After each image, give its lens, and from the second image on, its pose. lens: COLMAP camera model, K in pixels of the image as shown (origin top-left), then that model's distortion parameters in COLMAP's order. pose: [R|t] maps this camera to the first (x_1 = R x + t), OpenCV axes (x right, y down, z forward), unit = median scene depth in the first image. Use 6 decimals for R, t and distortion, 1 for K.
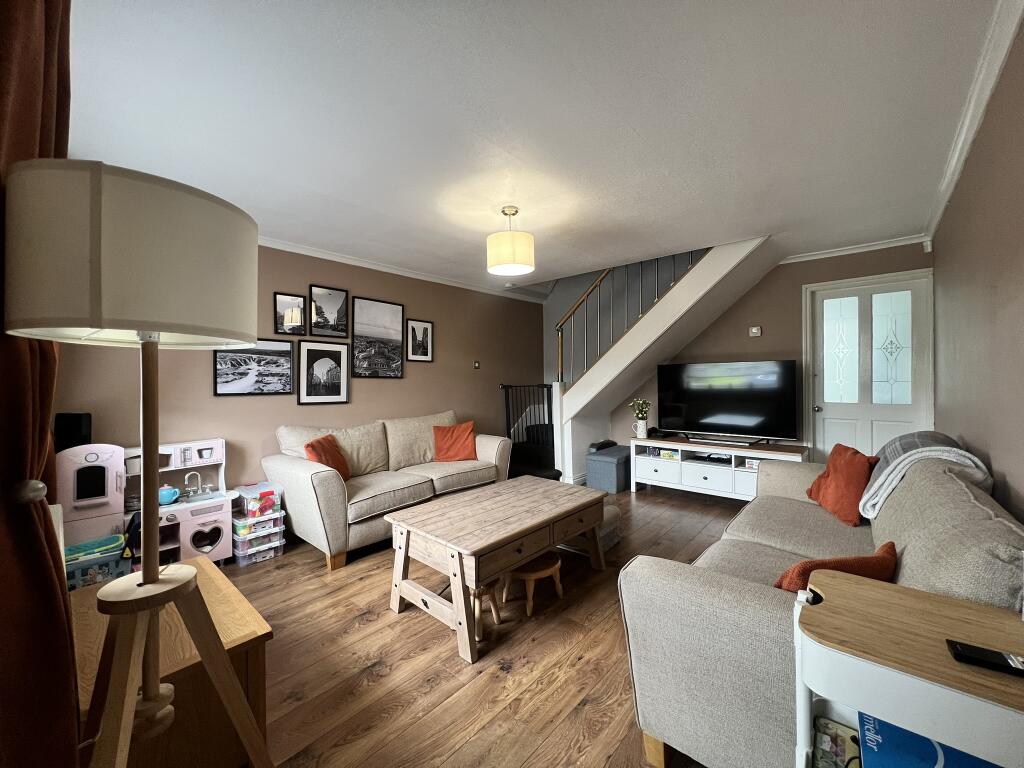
lens RADIAL K [[409.8, 0, 512.0], [0, 409.8, 384.0], [0, 0, 1]] dist [0.001464, 0.000140]
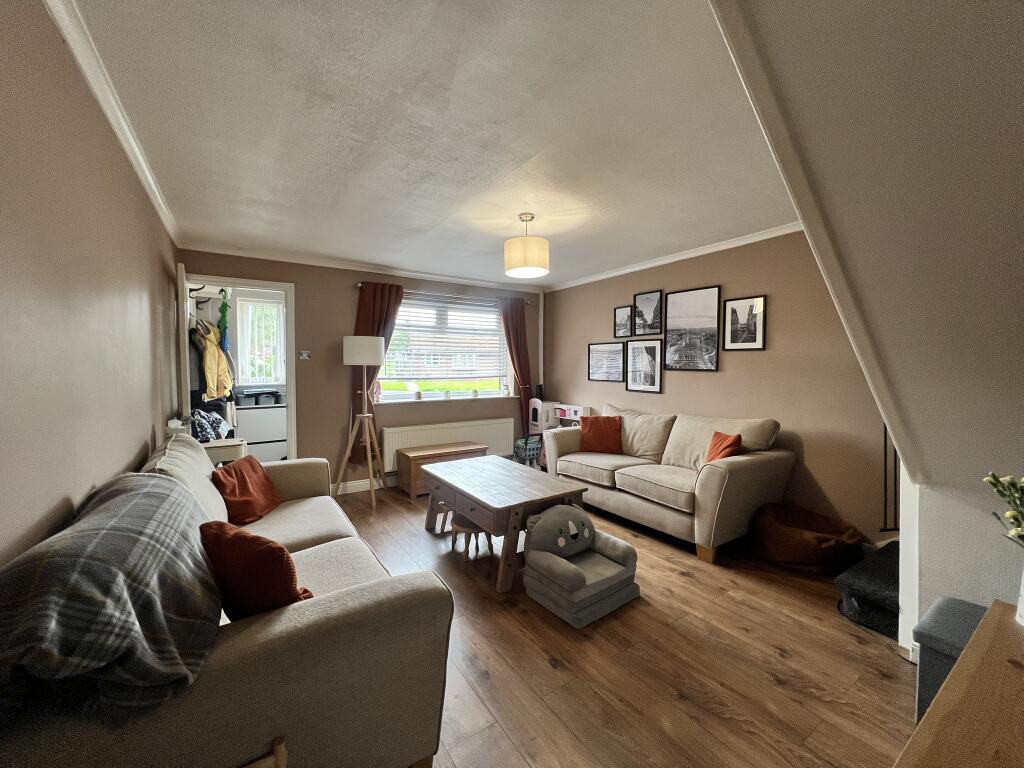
lens RADIAL K [[411.3, 0, 510.2], [0, 411.3, 380.7], [0, 0, 1]] dist [-0.000990, 0.000013]
pose [[-0.262609, 0.041885, -0.963993, 0.766018], [-0.005389, 0.998978, 0.044873, -0.034651], [0.964887, 0.016979, -0.262115, 0.907703]]
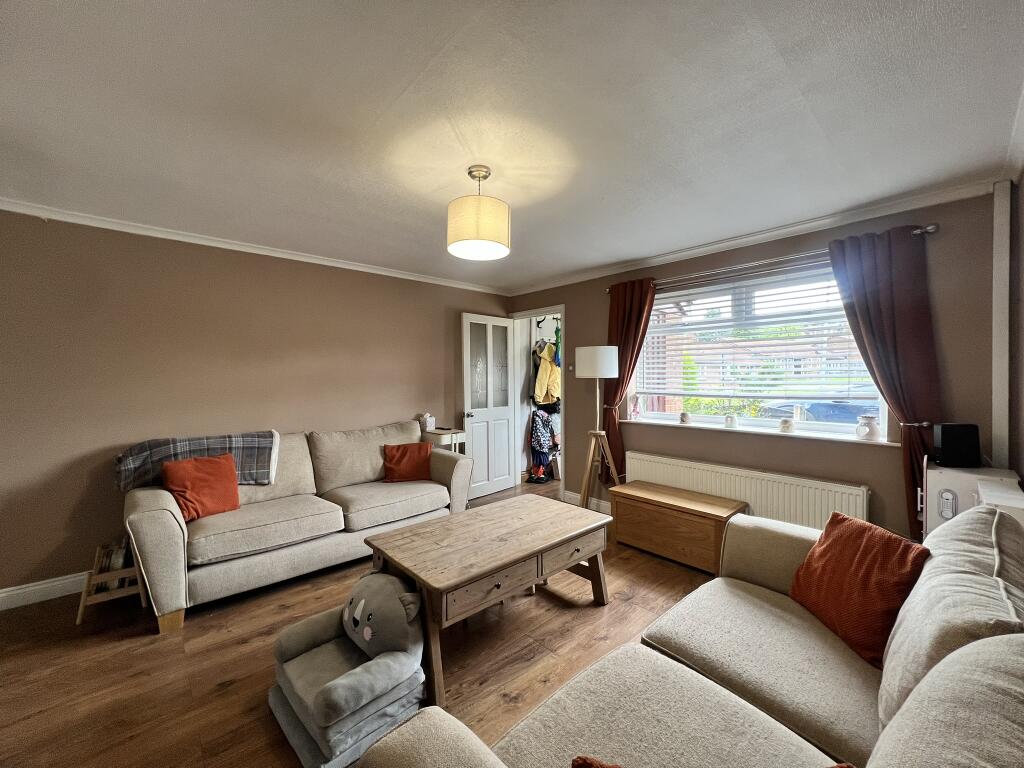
lens RADIAL K [[409.8, 0, 512.0], [0, 409.8, 384.0], [0, 0, 1]] dist [0.001464, 0.000140]
pose [[-0.994538, 0.012852, 0.103585, -0.099832], [0.015598, 0.999547, 0.025747, -0.038122], [-0.103207, 0.027222, -0.994287, 1.274153]]
